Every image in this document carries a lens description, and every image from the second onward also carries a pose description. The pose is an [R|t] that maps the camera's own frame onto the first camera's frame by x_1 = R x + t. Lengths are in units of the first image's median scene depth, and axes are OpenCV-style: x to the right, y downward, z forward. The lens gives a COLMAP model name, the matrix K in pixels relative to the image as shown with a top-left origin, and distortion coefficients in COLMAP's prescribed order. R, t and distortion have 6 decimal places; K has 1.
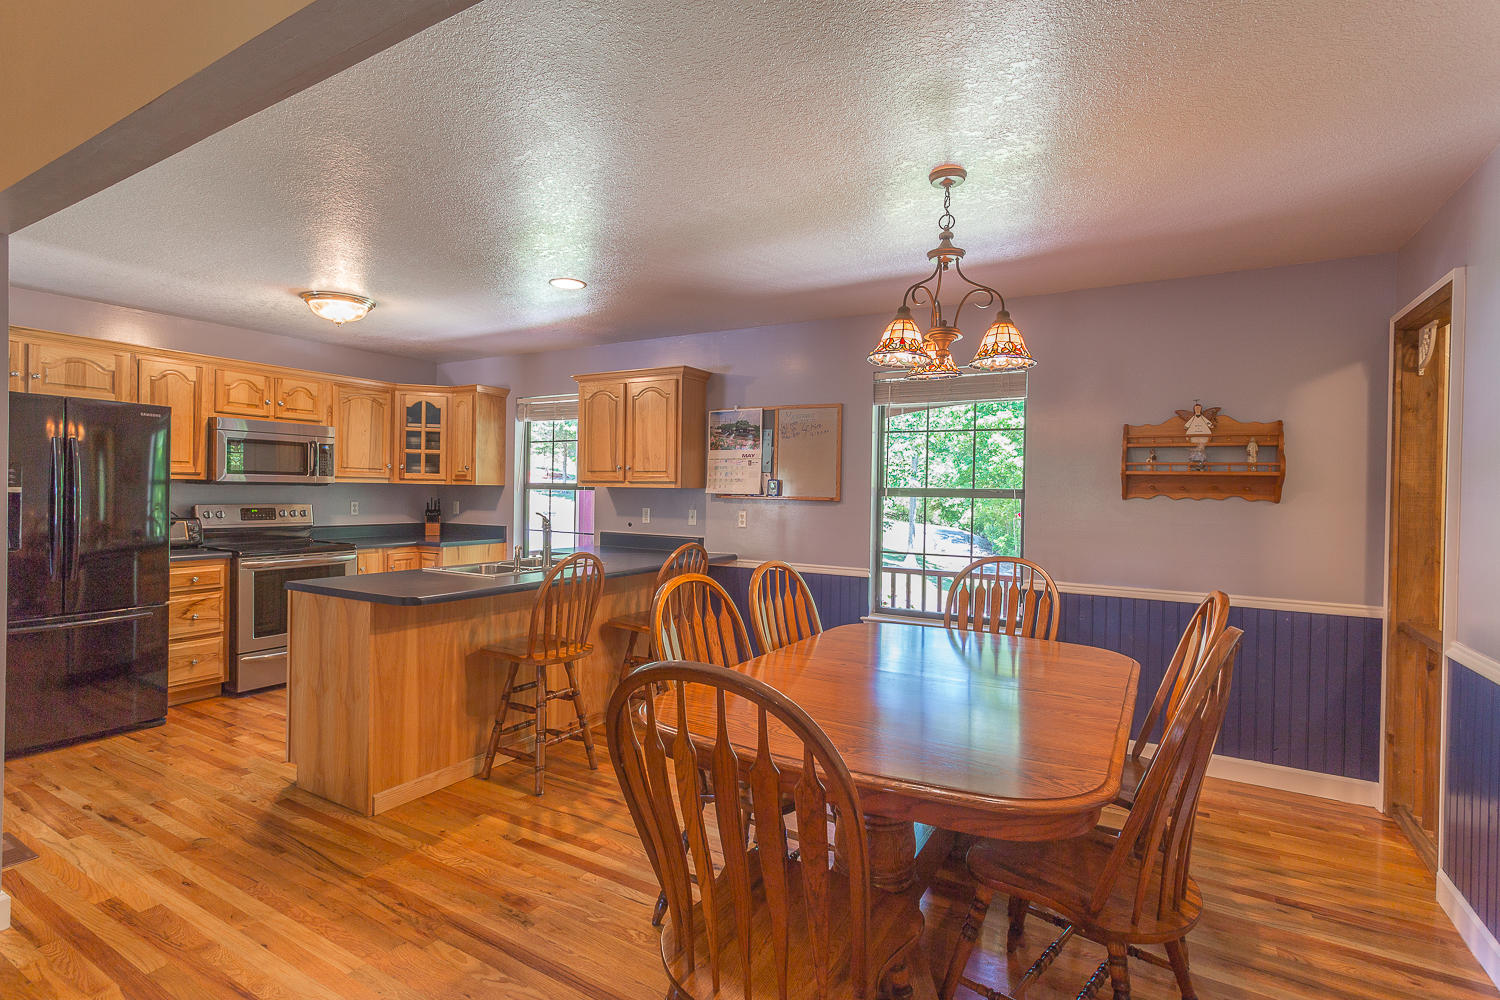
lens RADIAL K [[717.0, 0, 743.4], [0, 717.0, 495.9], [0, 0, 1]] dist [0.001356, 0.001170]
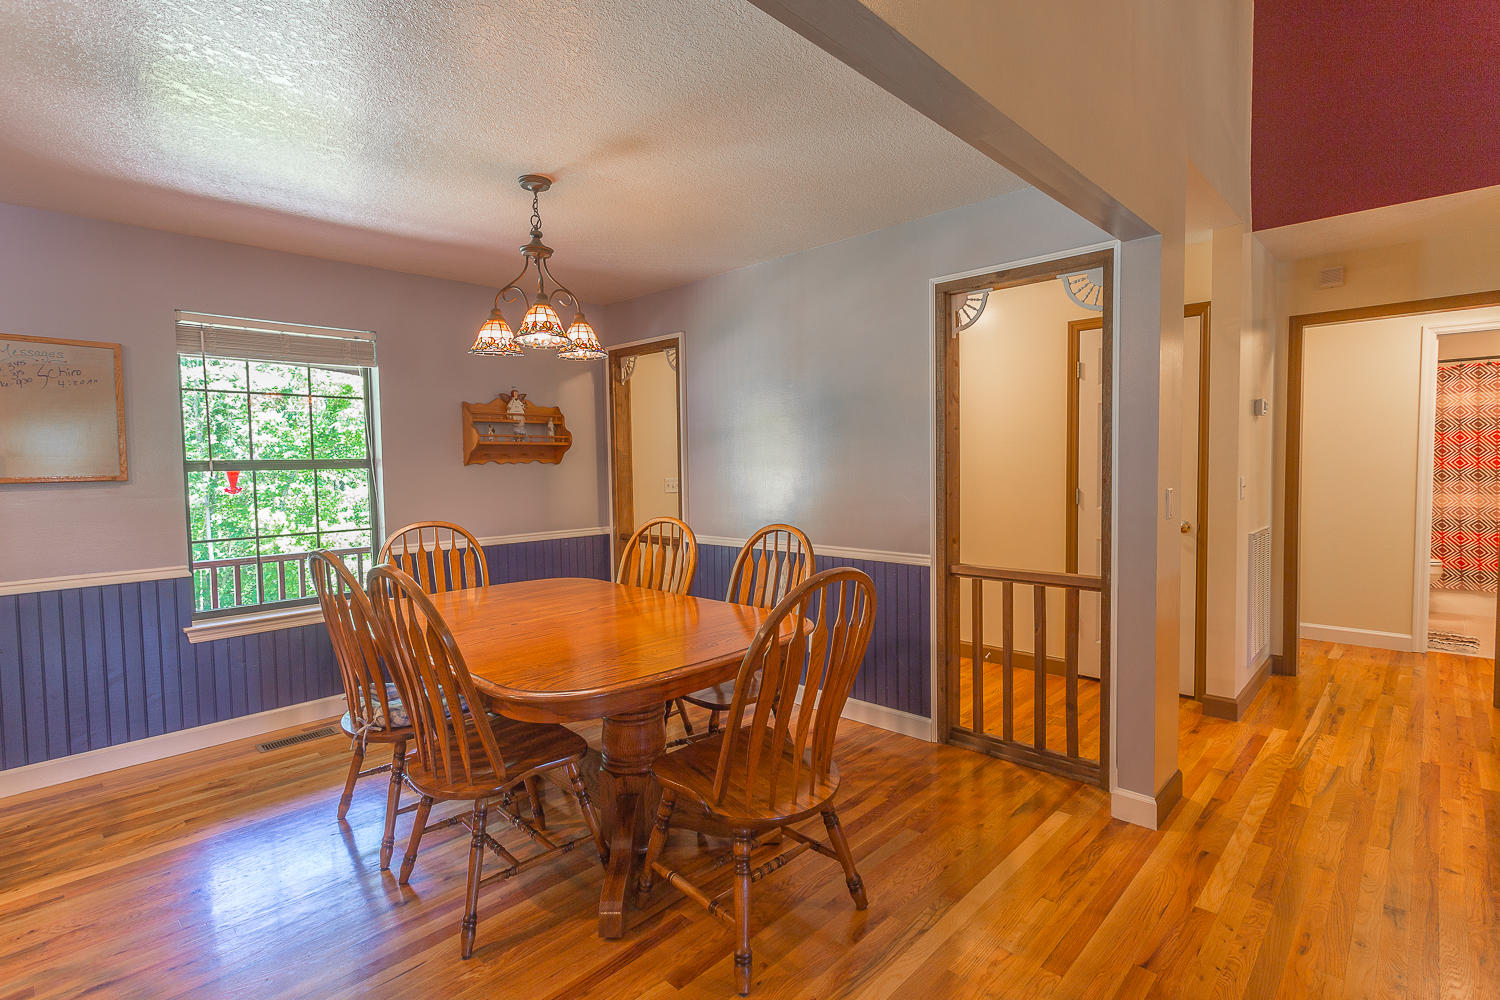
lens RADIAL K [[717.0, 0, 743.4], [0, 717.0, 495.9], [0, 0, 1]] dist [0.001356, 0.001170]
pose [[0.232727, -0.068562, 0.970122, -0.386561], [0.028527, 0.997564, 0.063658, -0.005293], [-0.972124, 0.012860, 0.234116, 0.207721]]
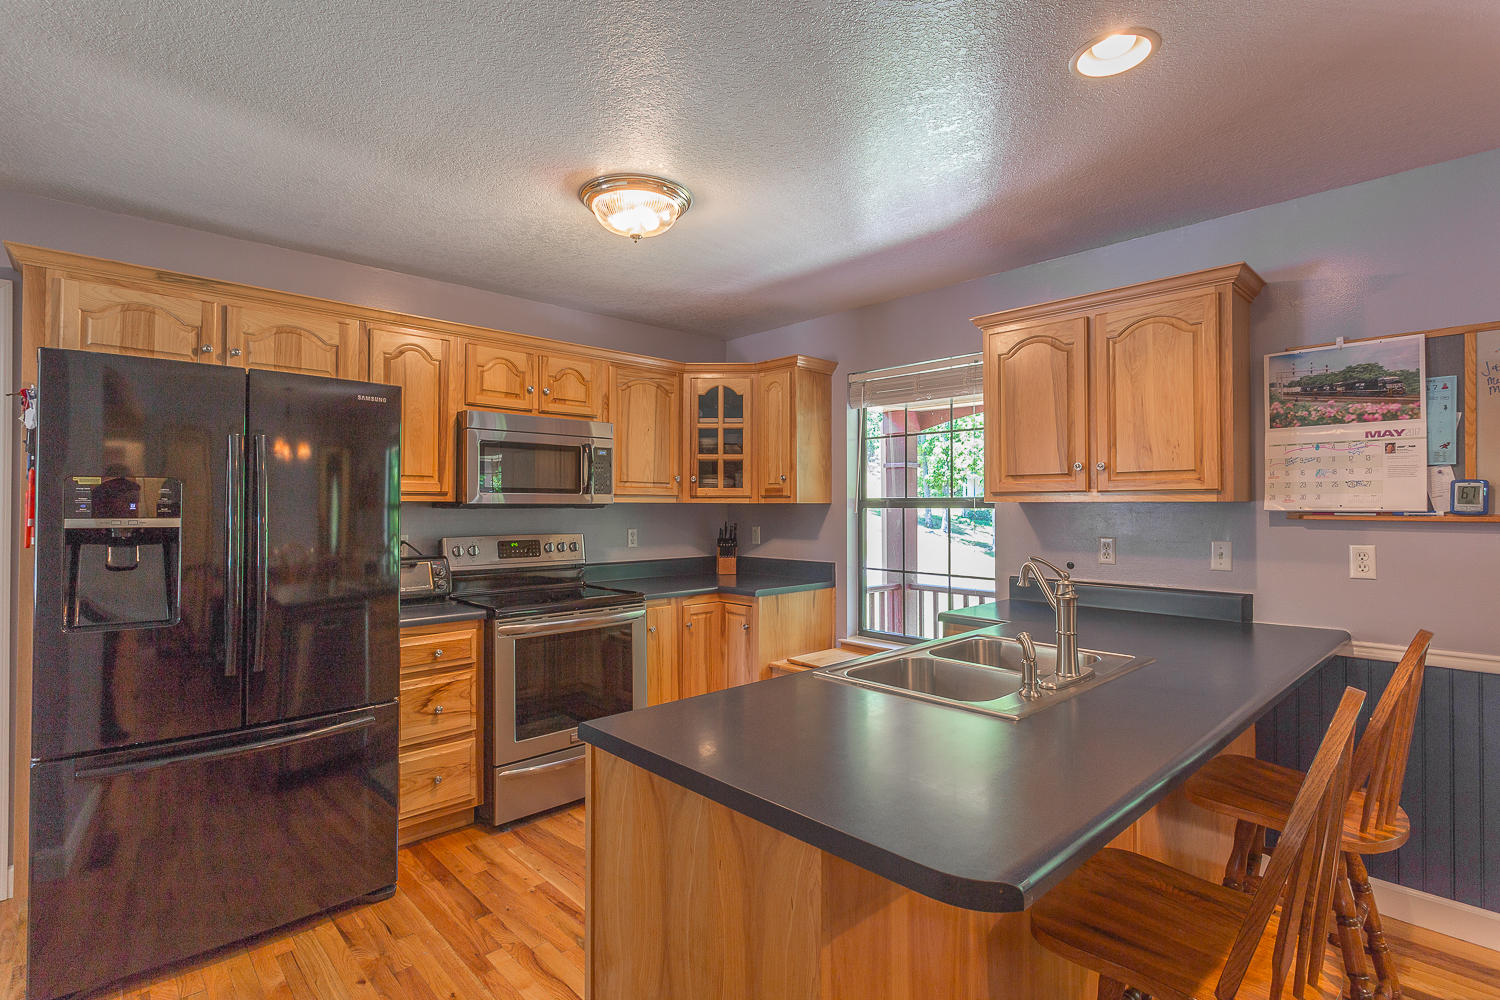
lens RADIAL K [[717.0, 0, 743.4], [0, 717.0, 495.9], [0, 0, 1]] dist [0.001356, 0.001170]
pose [[0.959750, -0.020147, -0.280132, -0.271090], [0.013578, 0.999586, -0.025369, -0.006517], [0.280528, 0.020544, 0.959626, 0.391271]]
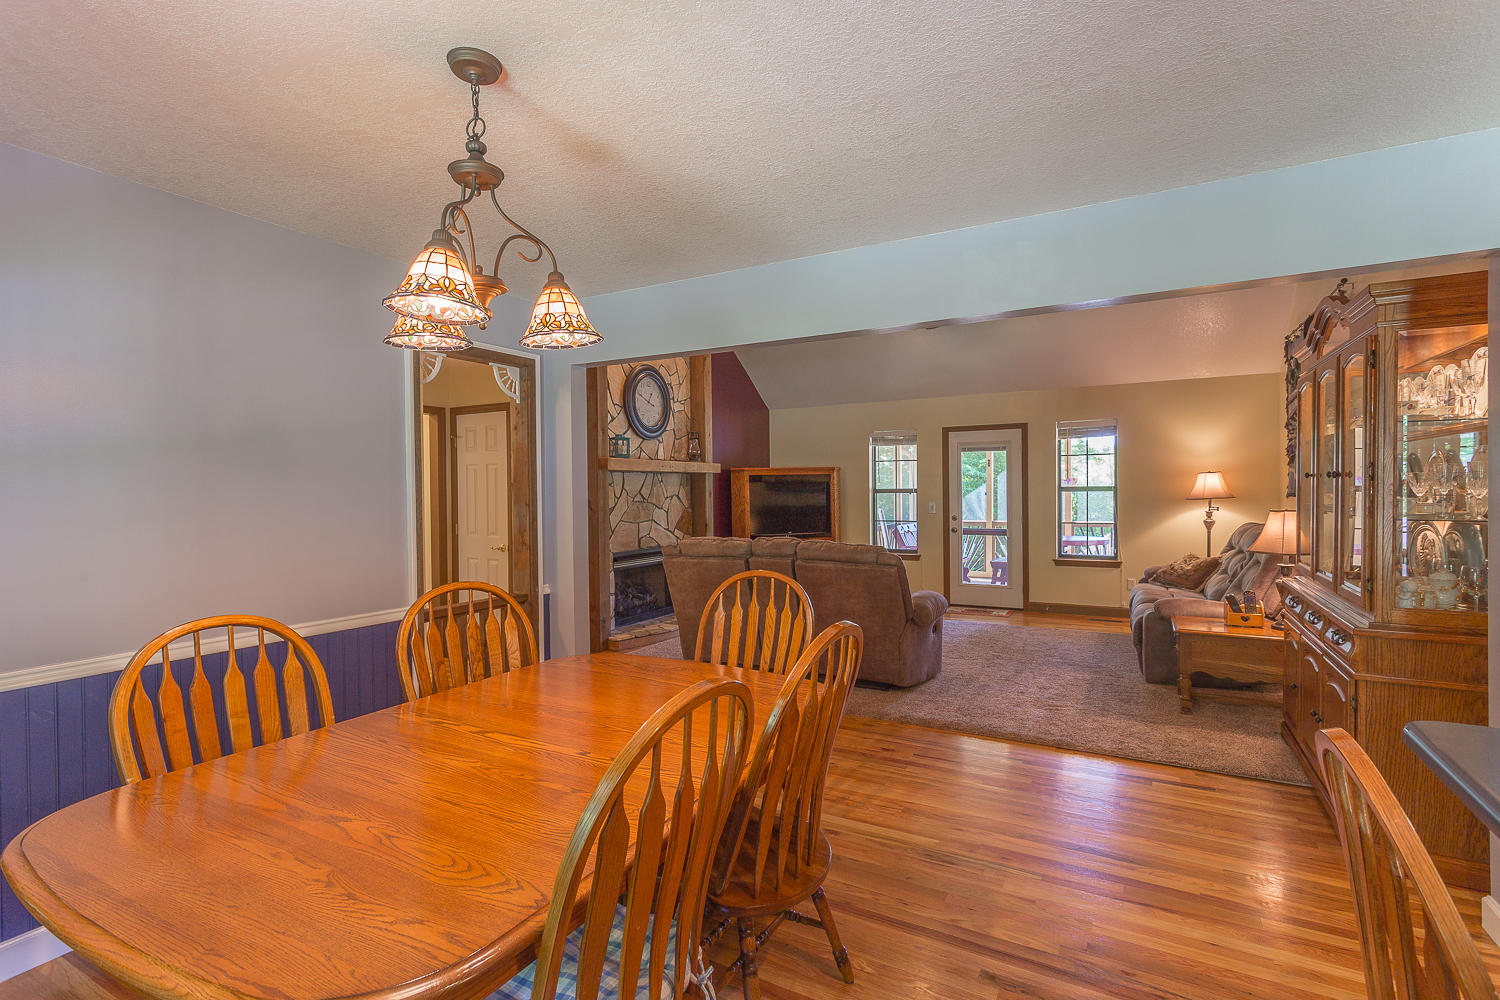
lens RADIAL K [[709.6, 0, 745.4], [0, 709.6, 495.6], [0, 0, 1]] dist [0.001523, 0.000428]
pose [[-0.999752, -0.004625, -0.021770, 0.014425], [-0.004953, 0.999874, 0.015049, -0.014883], [0.021697, 0.015153, -0.999650, 0.854029]]
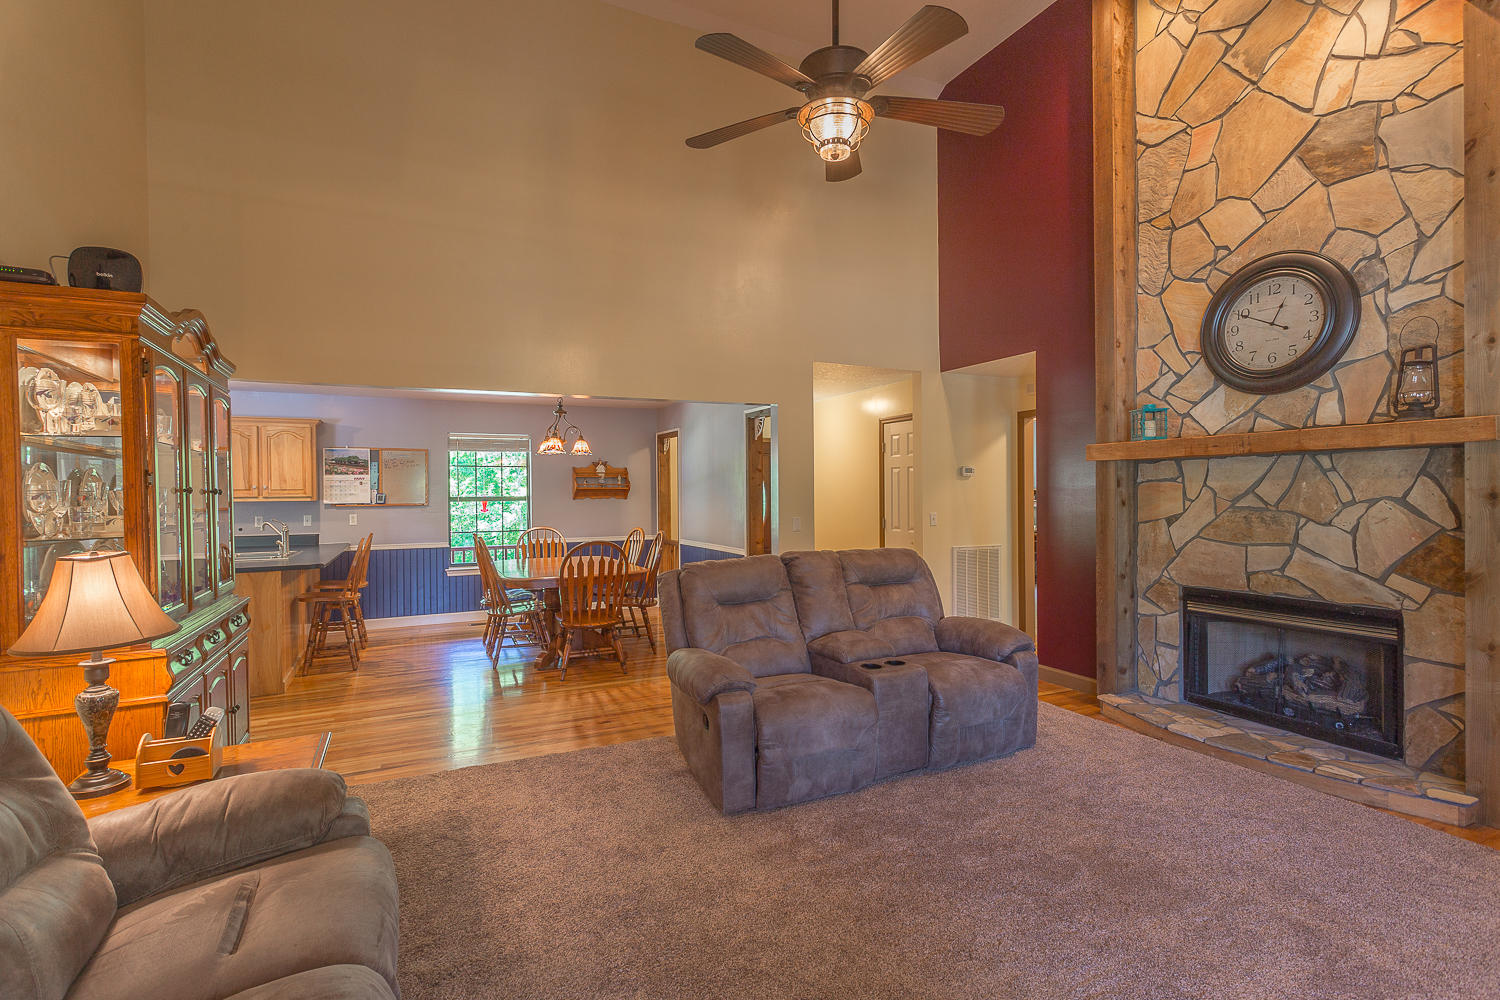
lens RADIAL K [[711.6, 0, 749.8], [0, 711.6, 496.0], [0, 0, 1]] dist [0.001644, 0.000885]
pose [[0.555635, -0.026302, 0.831010, -0.788617], [0.024771, 0.999579, 0.015075, -0.020040], [-0.831057, 0.012209, 0.556053, -0.554661]]
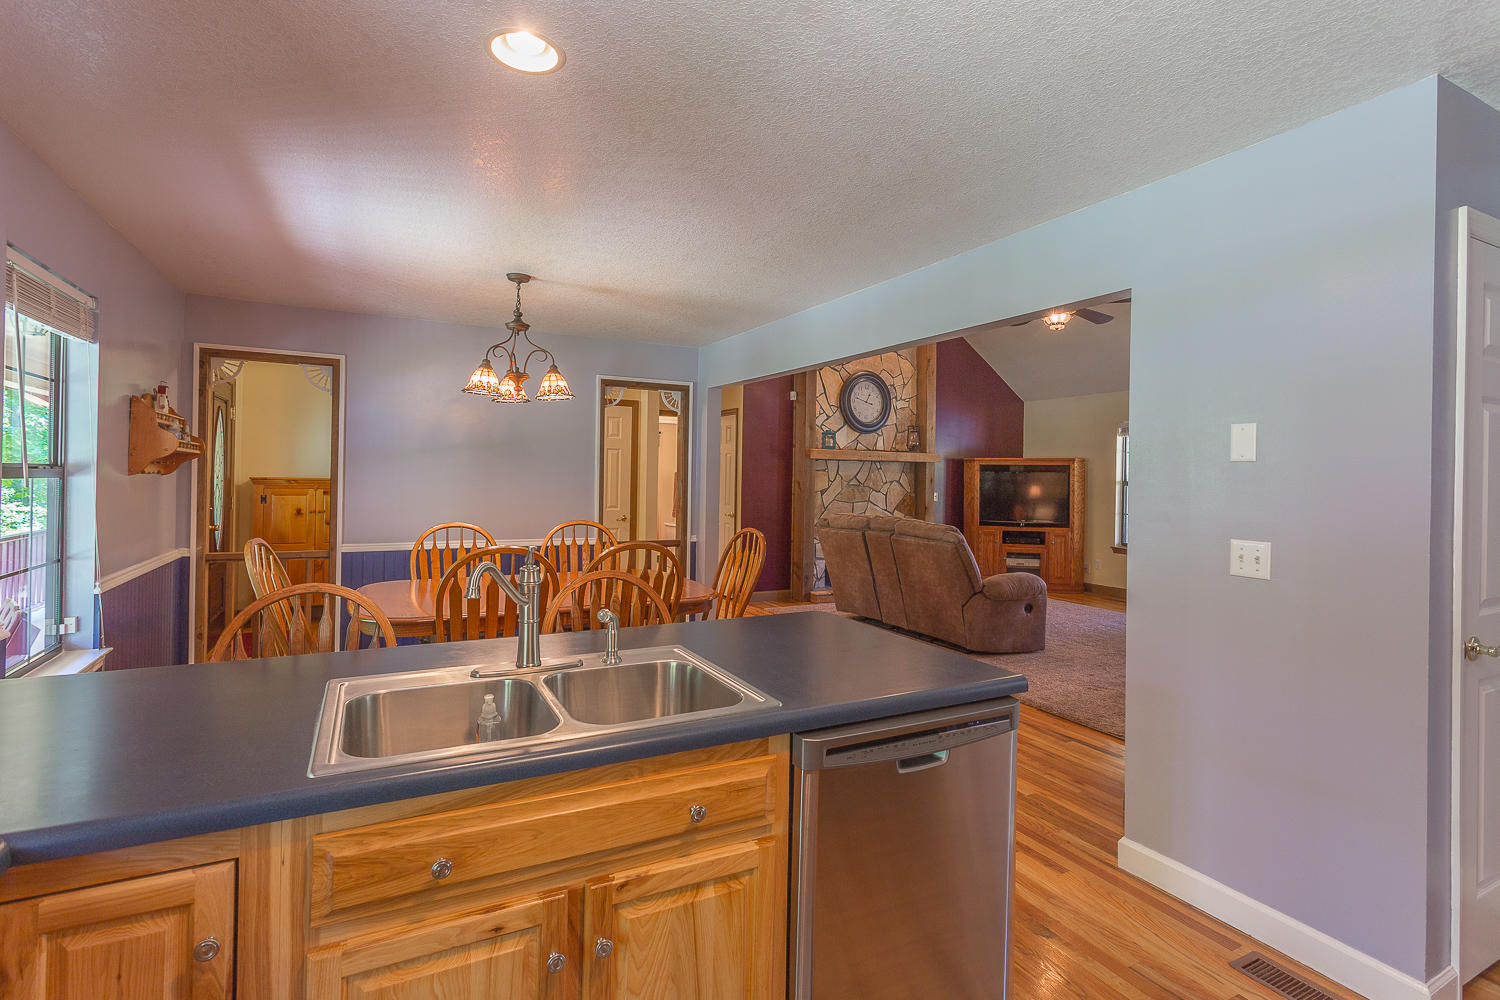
lens RADIAL K [[714.6, 0, 744.5], [0, 714.6, 473.6], [0, 0, 1]] dist [0.002022, 0.000661]
pose [[-0.849835, -0.028034, 0.526303, -0.485644], [-0.025722, 0.999601, 0.011711, -0.021681], [-0.526421, -0.003585, -0.850216, 1.031545]]
